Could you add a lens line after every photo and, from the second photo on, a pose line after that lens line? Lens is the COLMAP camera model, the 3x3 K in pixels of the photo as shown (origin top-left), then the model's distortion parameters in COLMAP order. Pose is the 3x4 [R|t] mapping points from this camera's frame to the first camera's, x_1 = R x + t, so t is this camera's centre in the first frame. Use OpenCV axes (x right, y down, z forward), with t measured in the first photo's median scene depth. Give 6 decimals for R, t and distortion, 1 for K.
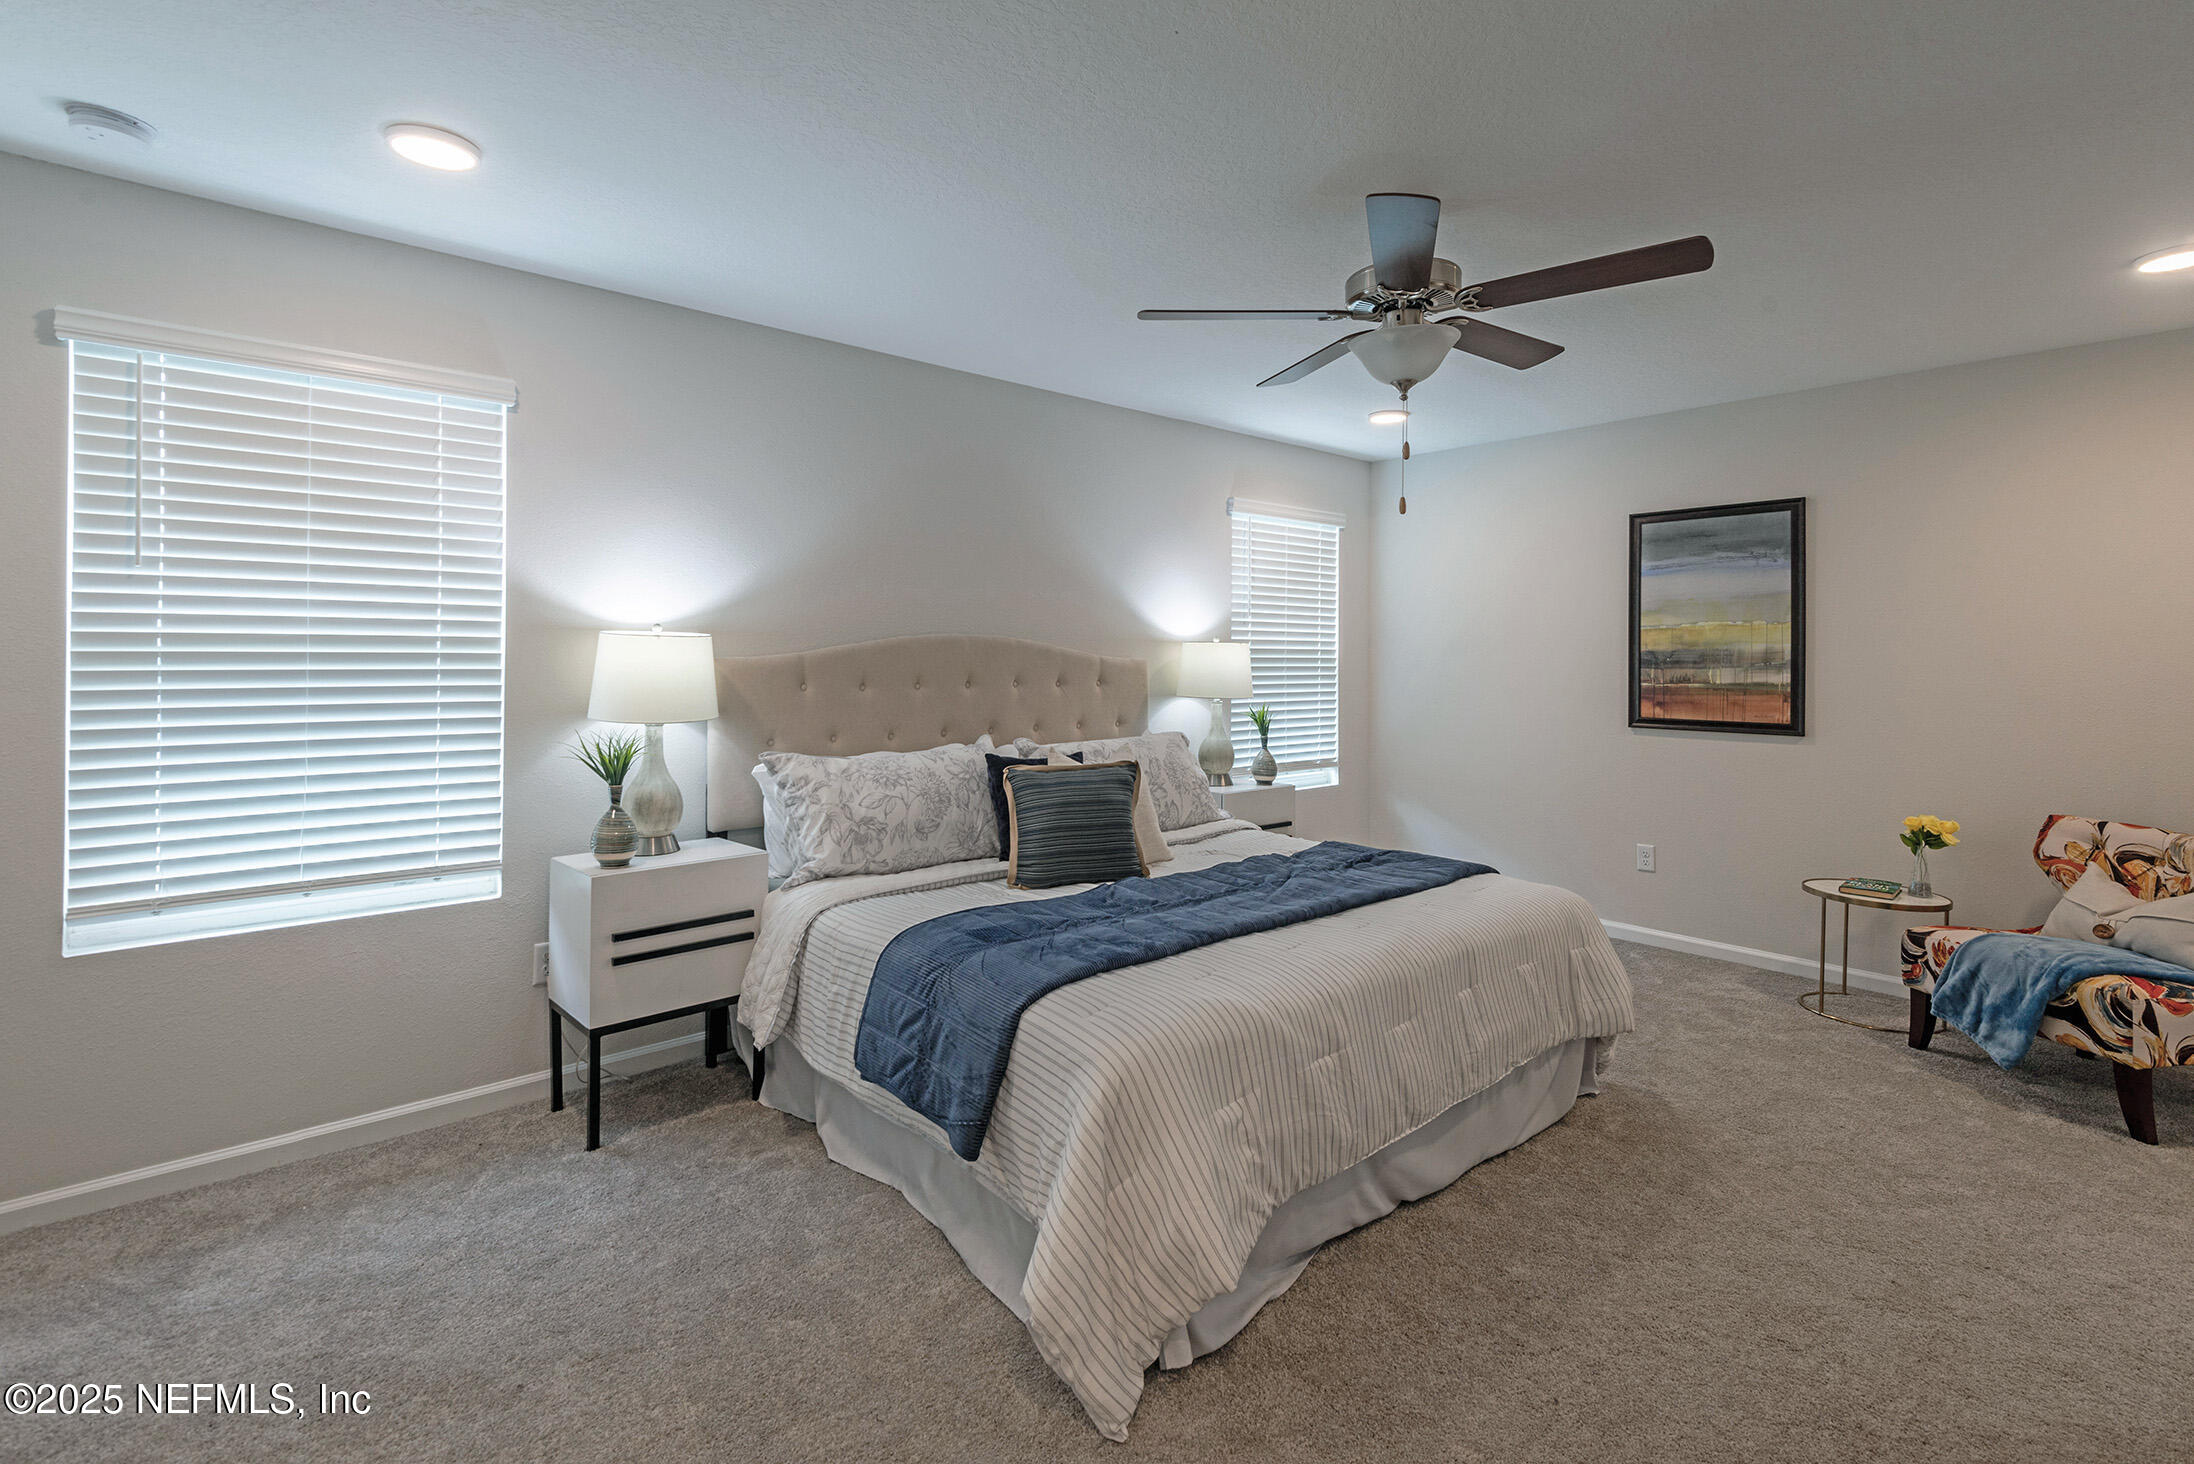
lens RADIAL K [[1039.5, 0, 1097.9], [0, 1039.5, 647.5], [0, 0, 1]] dist [0.018438, 0.000007]
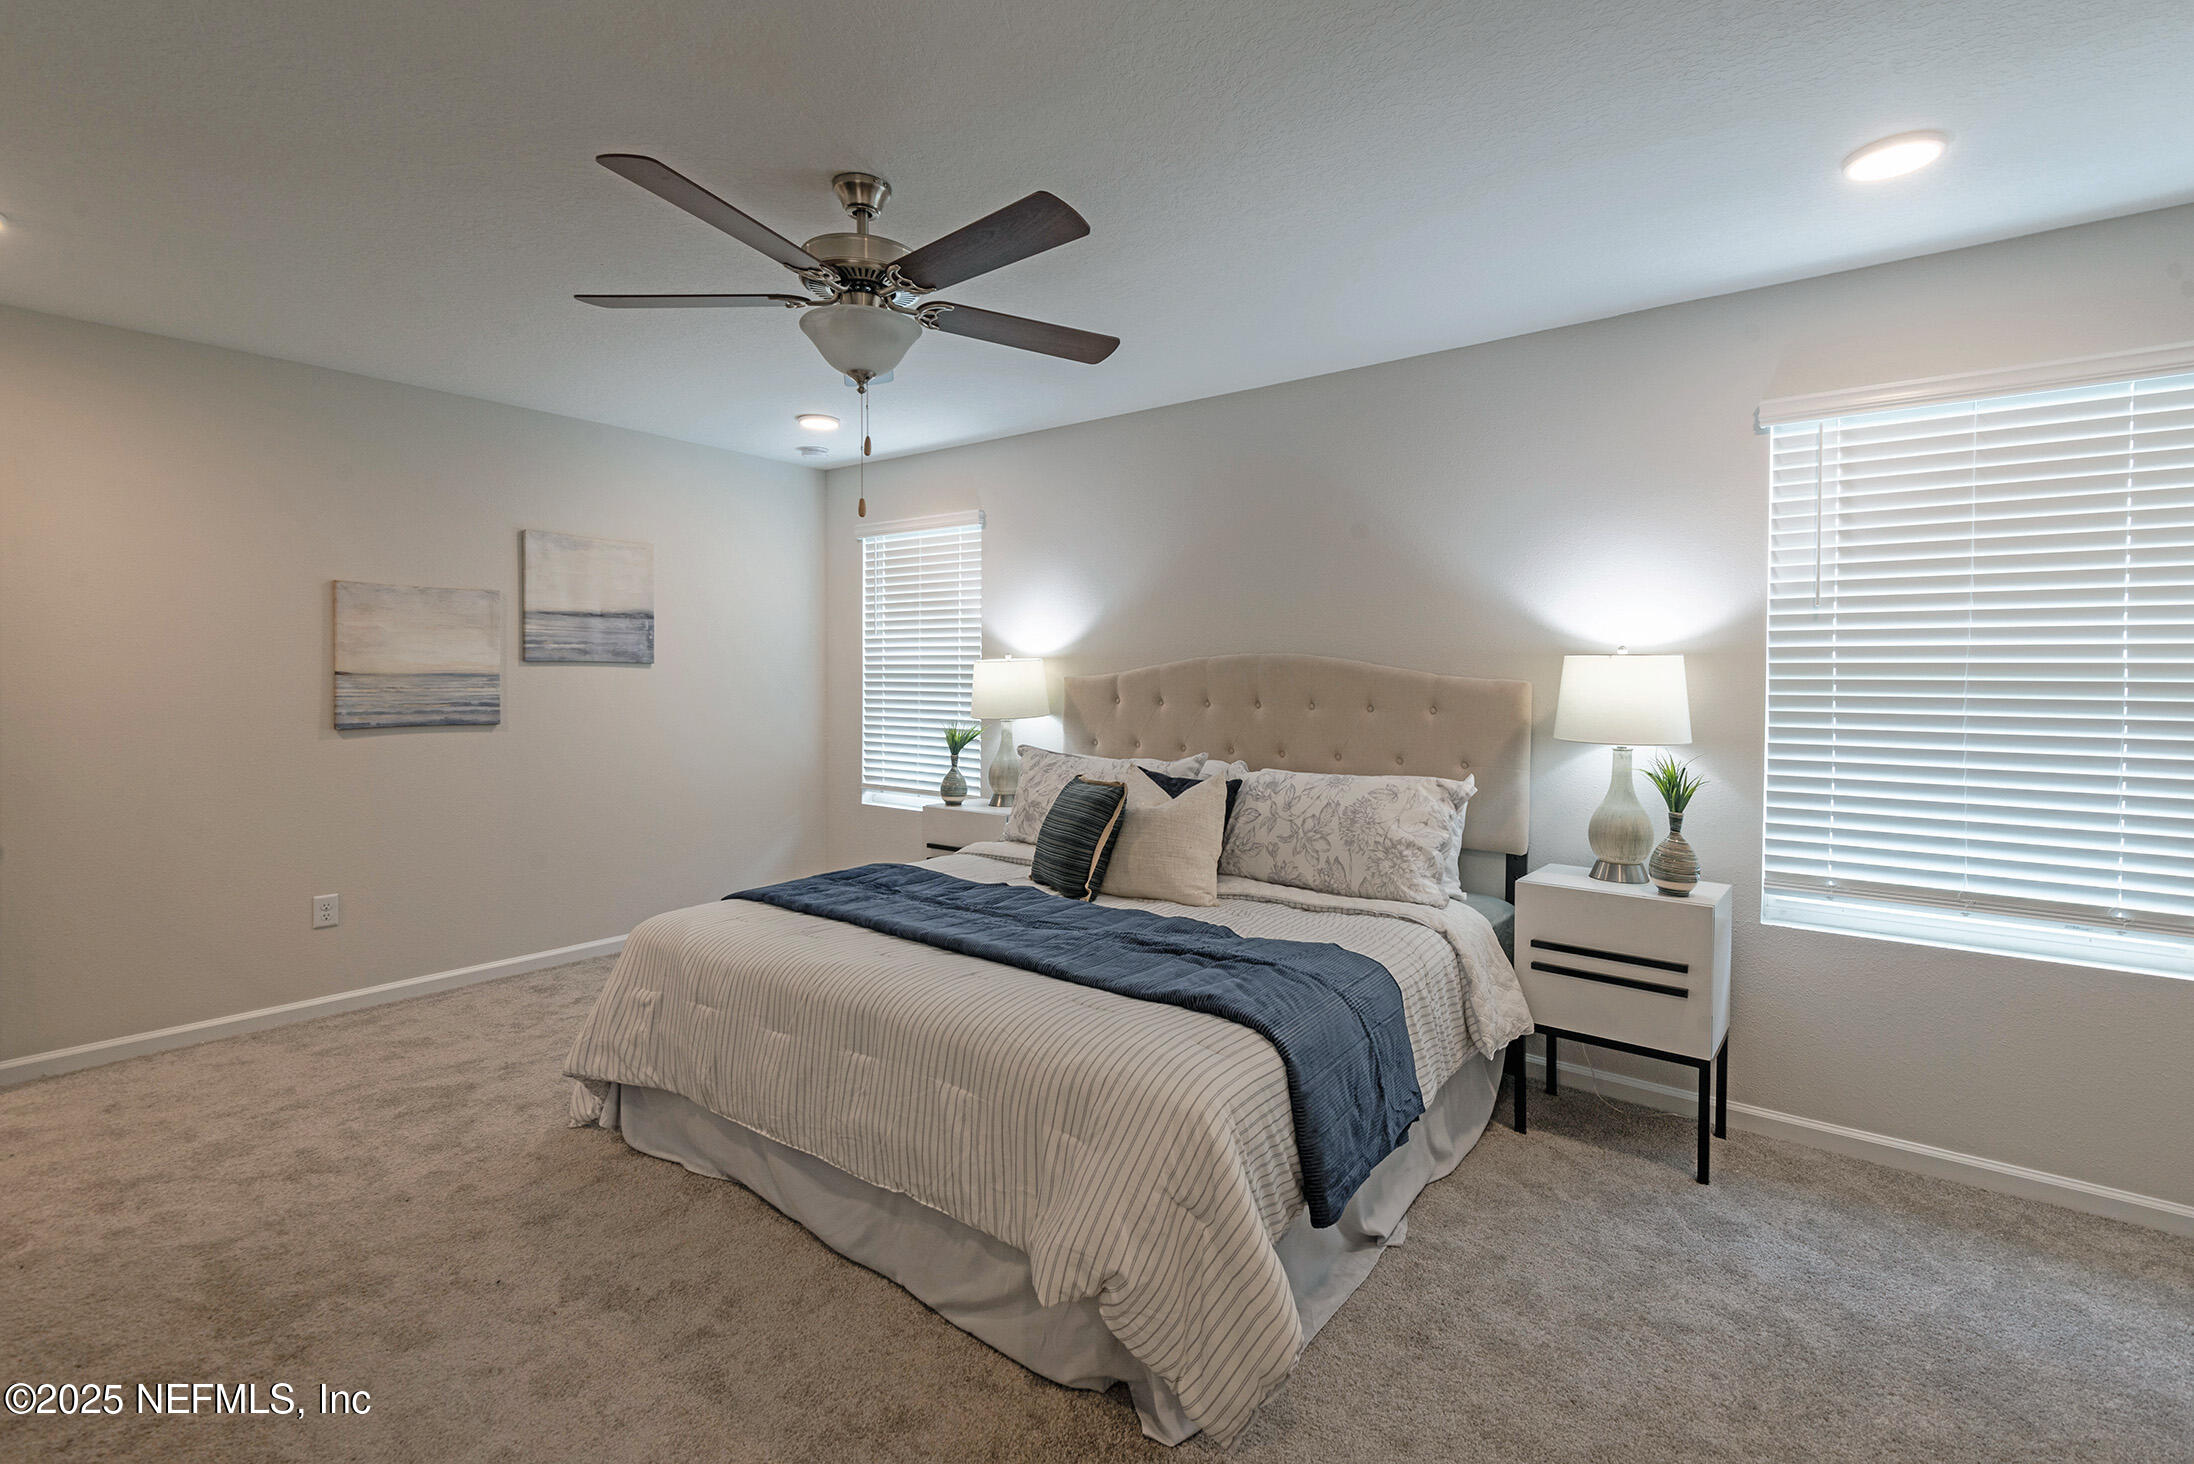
lens RADIAL K [[990.0, 0, 1098.0], [0, 990.0, 690.7], [0, 0, 1]] dist [-0.001417, -0.000254]
pose [[0.184851, 0.012405, -0.982688, 0.820544], [0.002102, 0.999913, 0.013018, 0.009887], [0.982764, -0.004472, 0.184809, 0.716830]]
